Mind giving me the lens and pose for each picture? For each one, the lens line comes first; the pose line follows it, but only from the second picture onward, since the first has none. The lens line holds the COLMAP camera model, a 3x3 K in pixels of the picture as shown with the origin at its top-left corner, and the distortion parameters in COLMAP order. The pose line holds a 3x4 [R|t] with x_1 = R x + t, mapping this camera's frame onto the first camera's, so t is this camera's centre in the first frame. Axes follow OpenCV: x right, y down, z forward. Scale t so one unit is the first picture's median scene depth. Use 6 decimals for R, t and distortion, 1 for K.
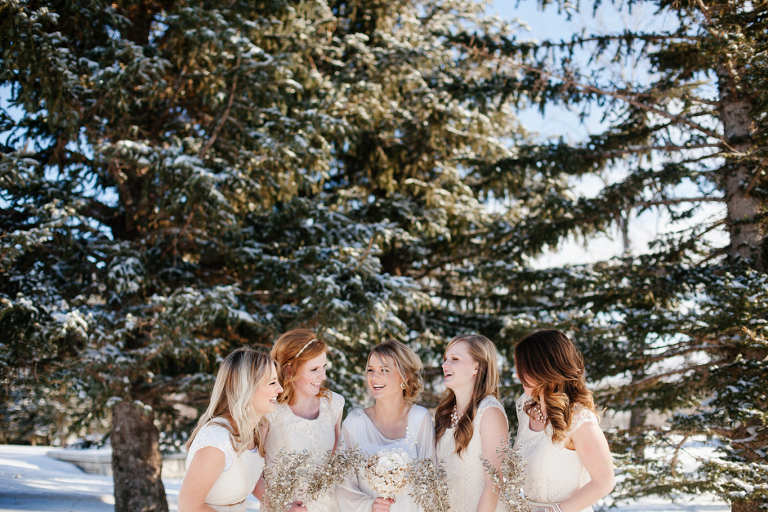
lens RADIAL K [[1034.7, 0, 388.7], [0, 1034.7, 259.0], [0, 0, 1]] dist [-0.122592, 0.000000]
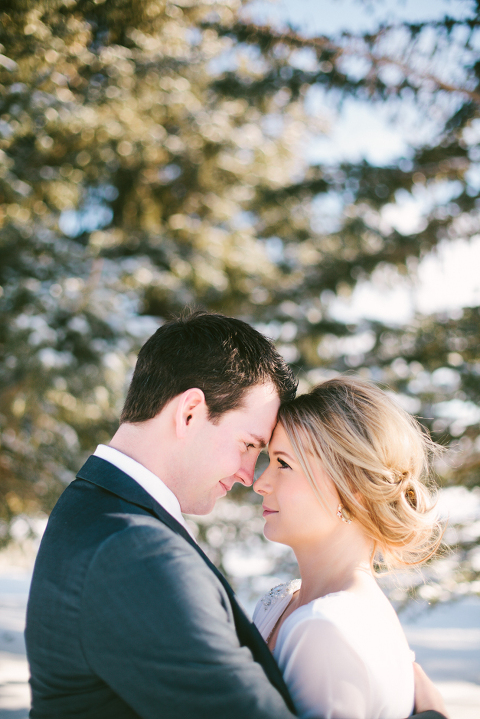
lens RADIAL K [[968.7, 0, 220.1], [0, 968.7, 364.4], [0, 0, 1]] dist [-0.122592, 0.000000]
pose [[0.999016, -0.010418, 0.043110, 0.026746], [0.009205, 0.999559, 0.028225, 0.023728], [-0.043385, -0.027800, 0.998672, 0.287822]]
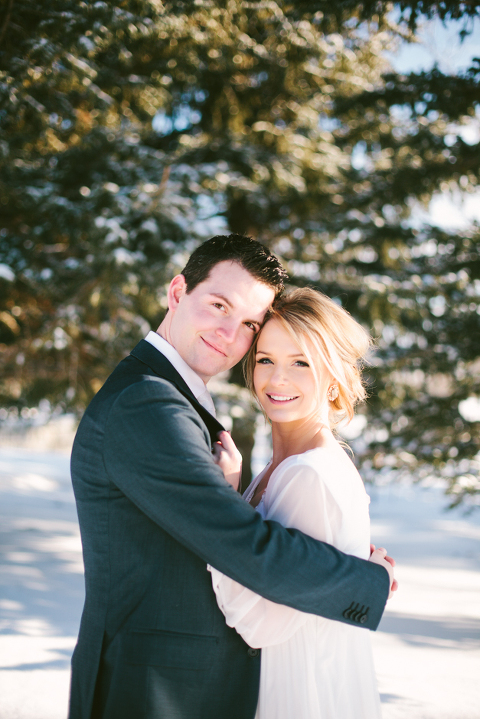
lens RADIAL K [[968.7, 0, 240.8], [0, 968.7, 364.3], [0, 0, 1]] dist [-0.122592, 0.000000]
pose [[0.999138, 0.019463, -0.036677, 0.049121], [-0.014457, 0.991128, 0.132122, 0.021249], [0.038924, -0.131478, 0.990555, 0.233693]]
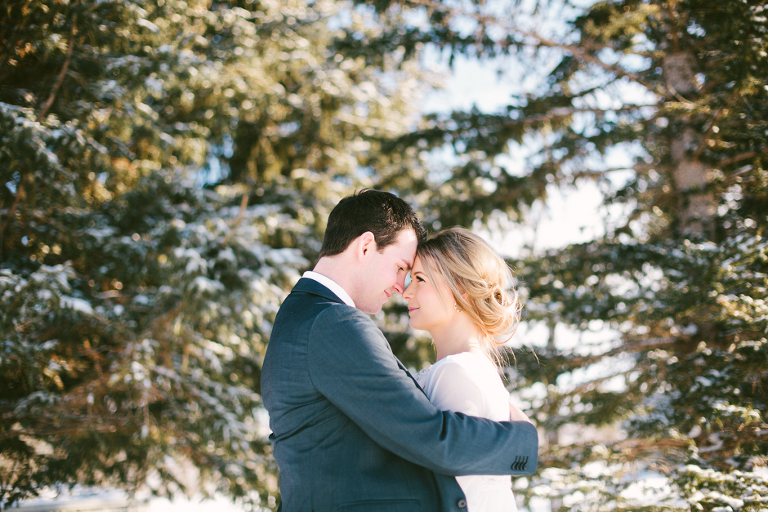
lens RADIAL K [[1034.7, 0, 377.6], [0, 1034.7, 251.3], [0, 0, 1]] dist [-0.122592, 0.000000]
pose [[0.995597, -0.028718, 0.089229, 0.009311], [0.033403, 0.998116, -0.051472, 0.048446], [-0.087583, 0.054226, 0.994680, 0.178749]]
